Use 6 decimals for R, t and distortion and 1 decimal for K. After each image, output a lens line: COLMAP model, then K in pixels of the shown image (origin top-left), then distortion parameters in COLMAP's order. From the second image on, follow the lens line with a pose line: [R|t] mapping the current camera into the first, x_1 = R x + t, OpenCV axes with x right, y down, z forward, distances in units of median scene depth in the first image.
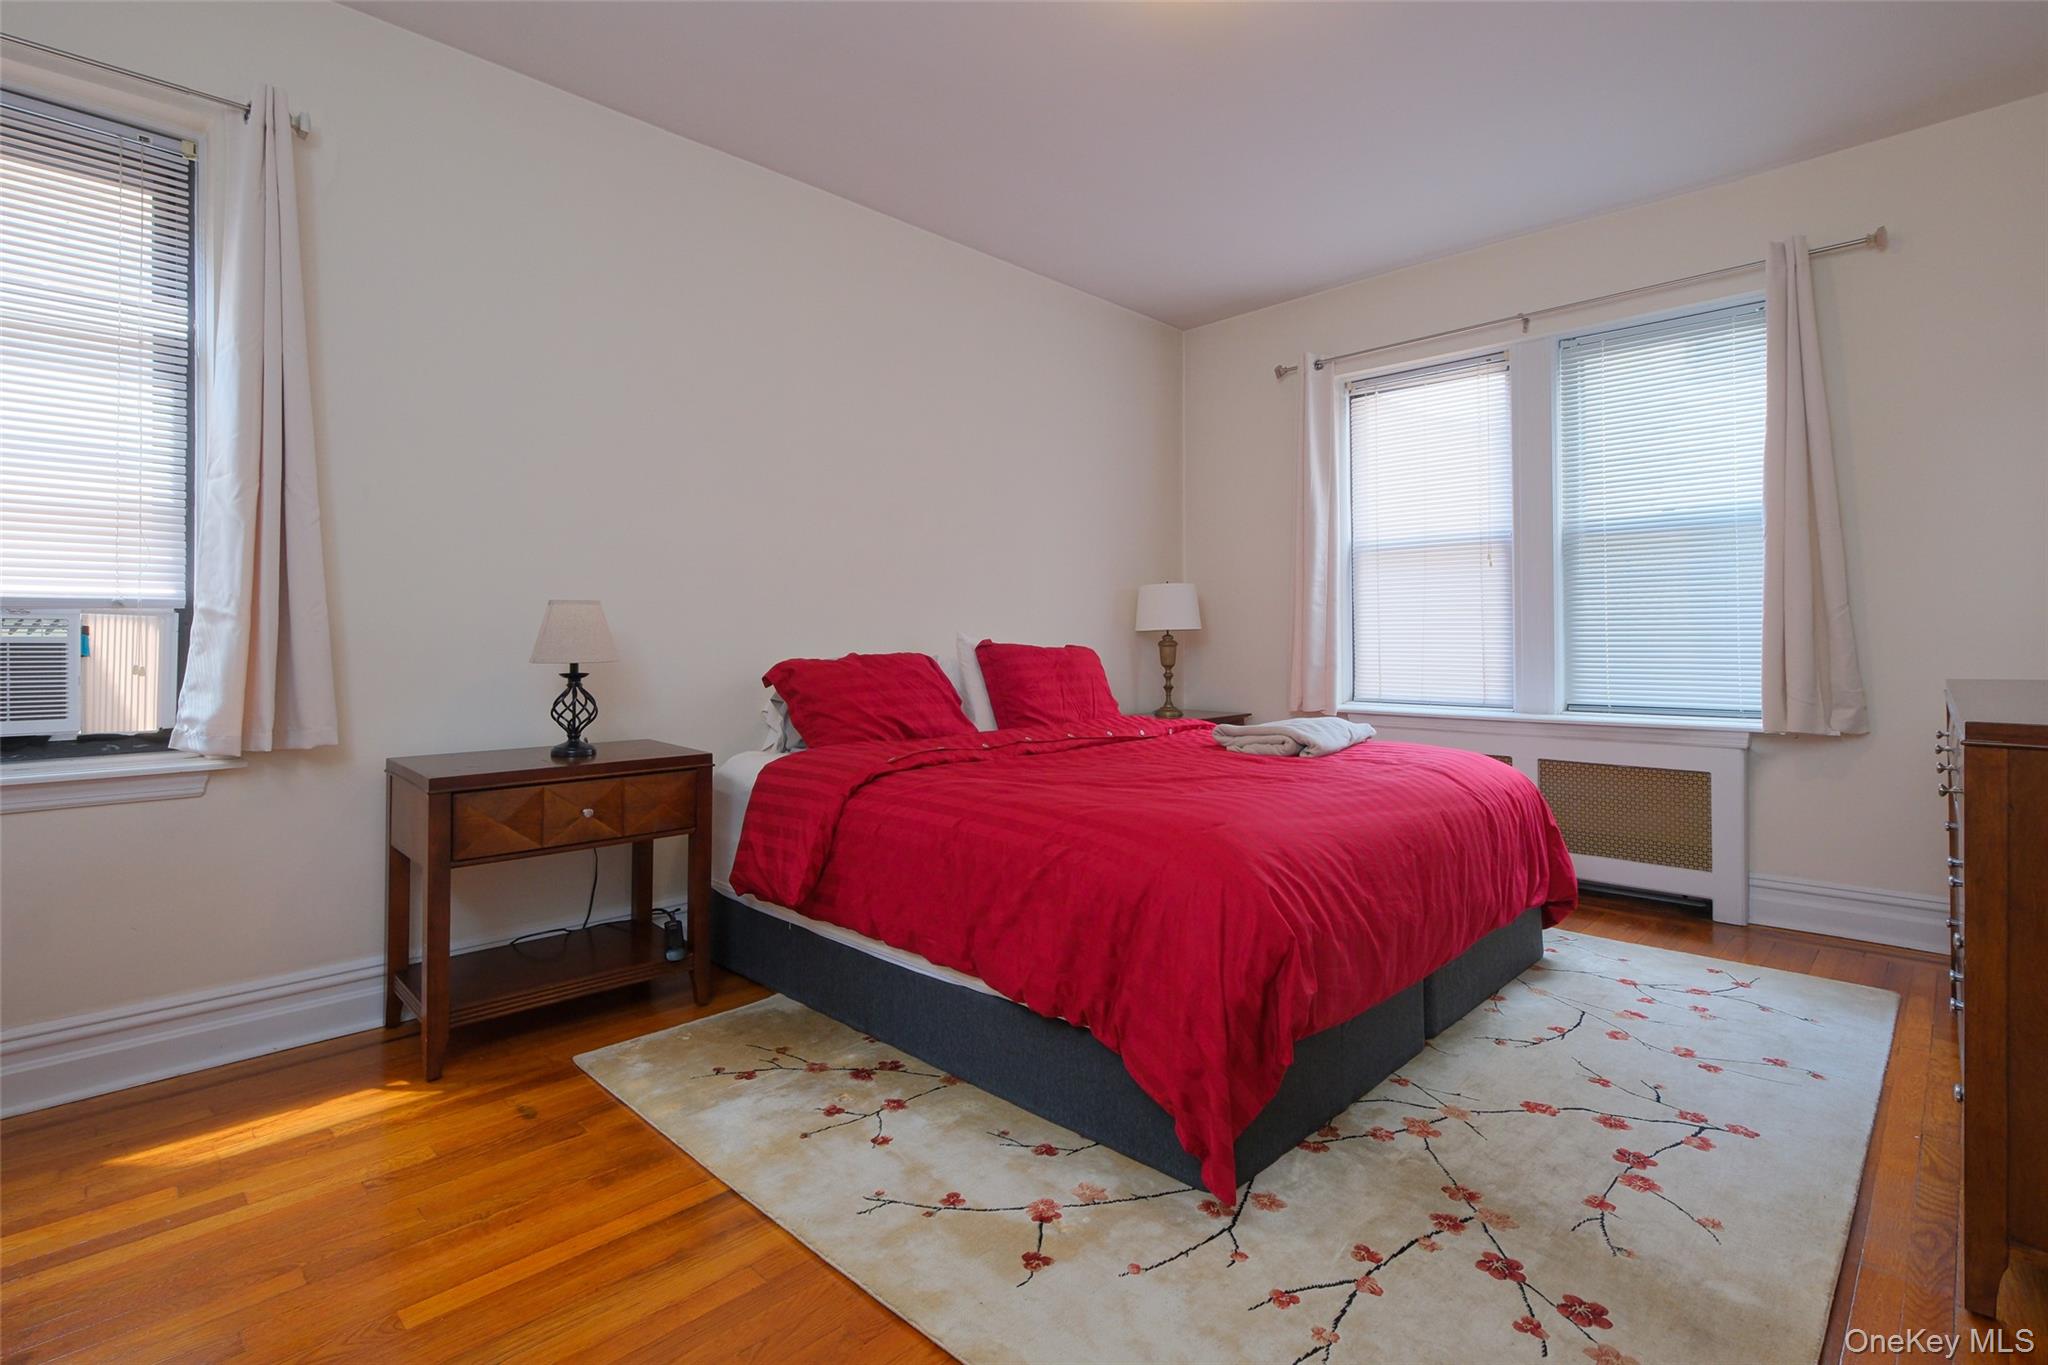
lens RADIAL K [[973.5, 0, 1020.2], [0, 973.5, 639.5], [0, 0, 1]] dist [-0.002886, -0.000478]
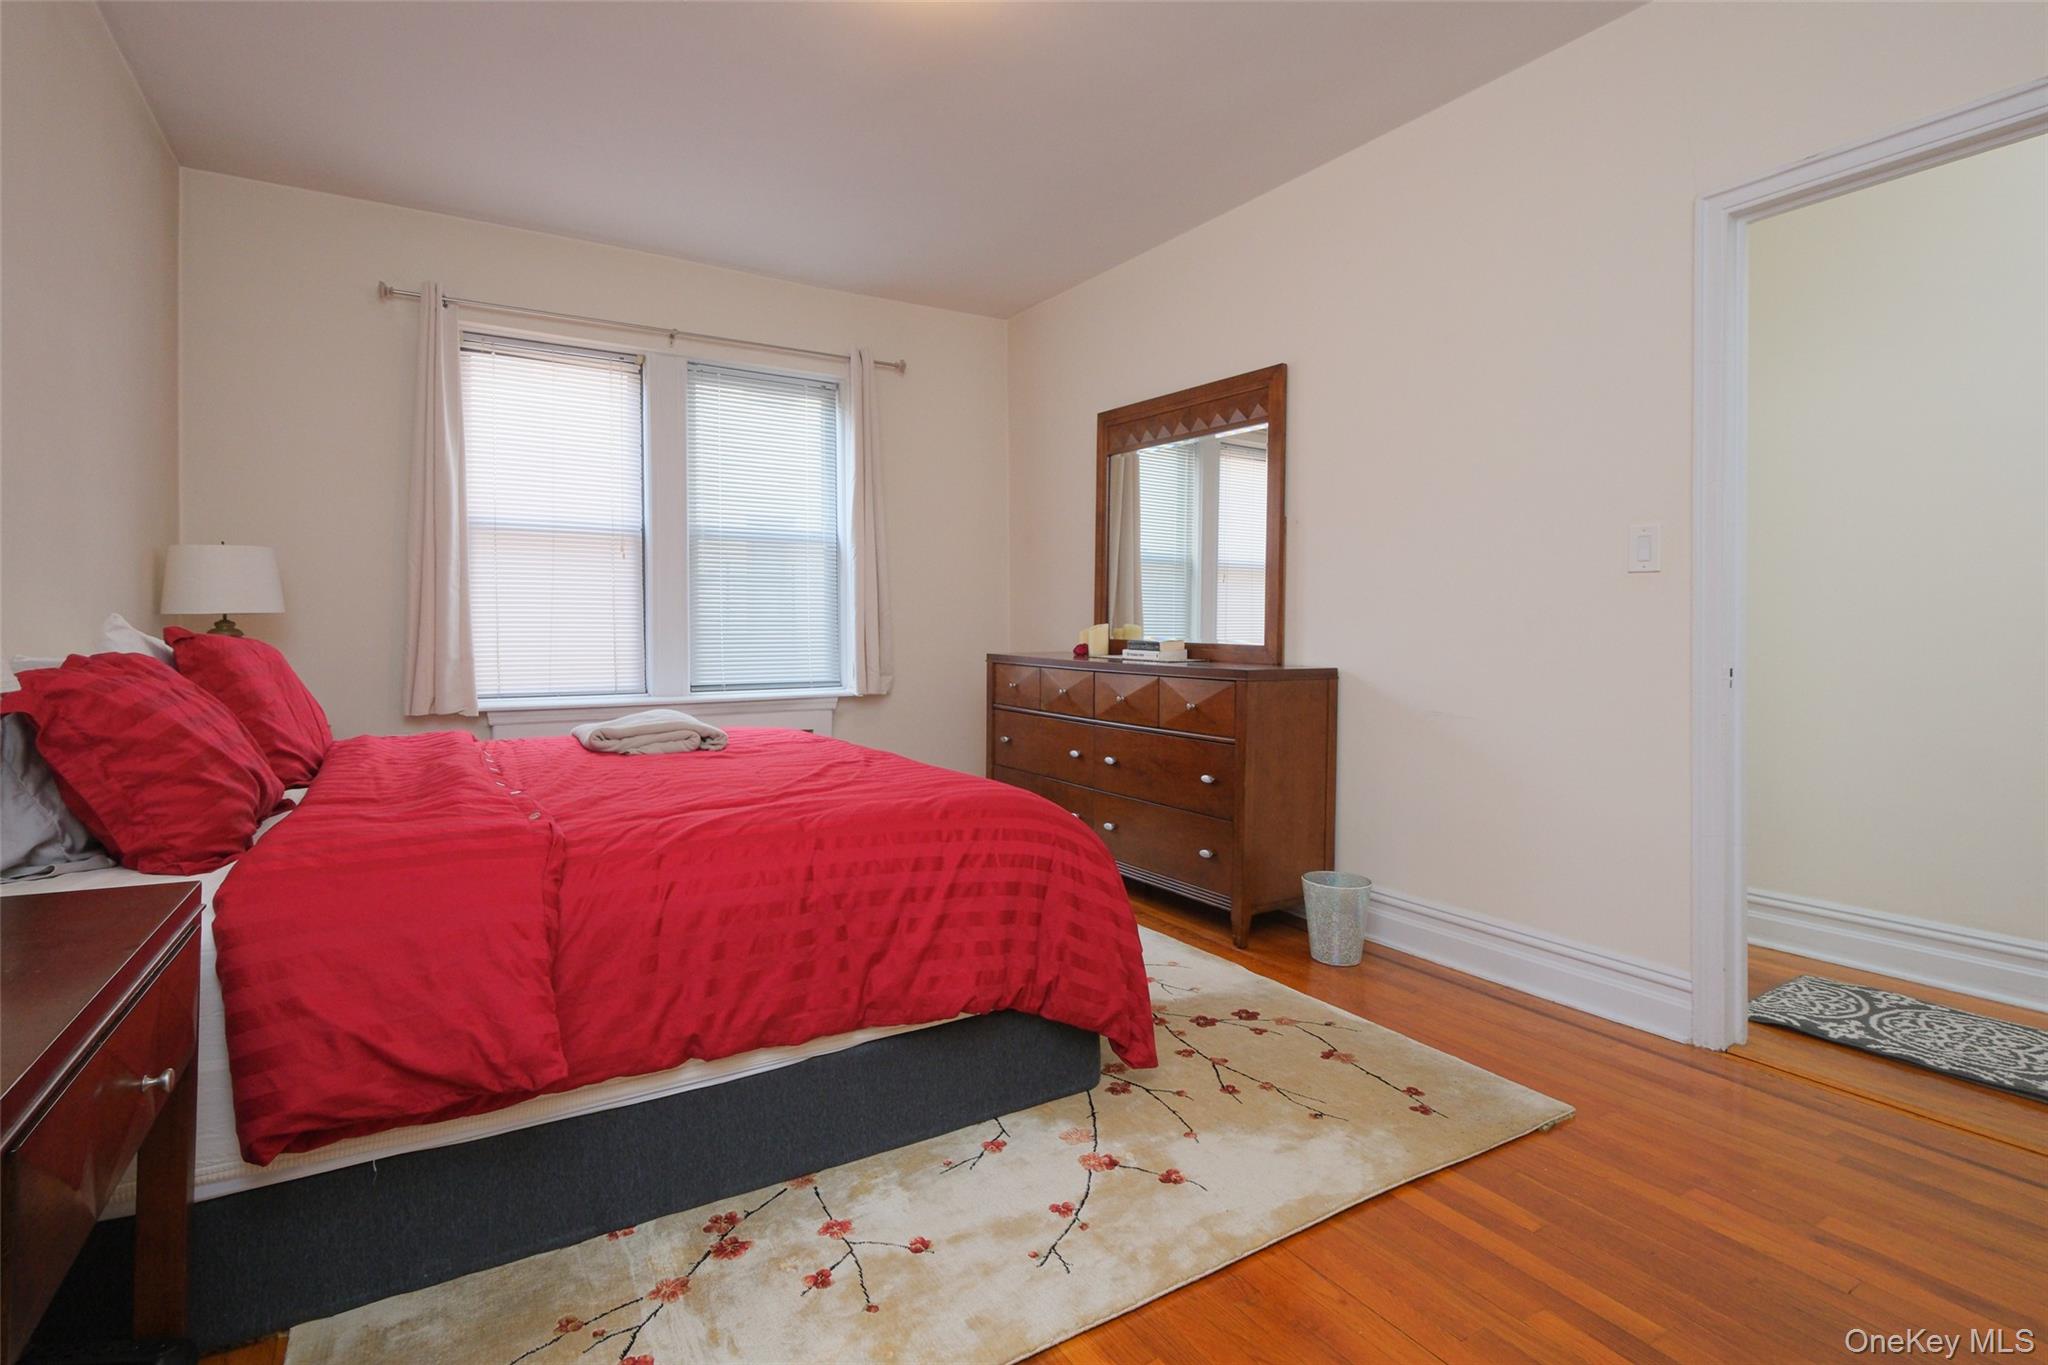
lens RADIAL K [[973.5, 0, 1020.2], [0, 973.5, 639.5], [0, 0, 1]] dist [-0.002886, -0.000478]
pose [[0.247173, -0.008809, 0.968931, -0.569754], [-0.002369, 0.999950, 0.009696, 0.000499], [-0.968968, -0.004692, 0.247140, 0.453919]]
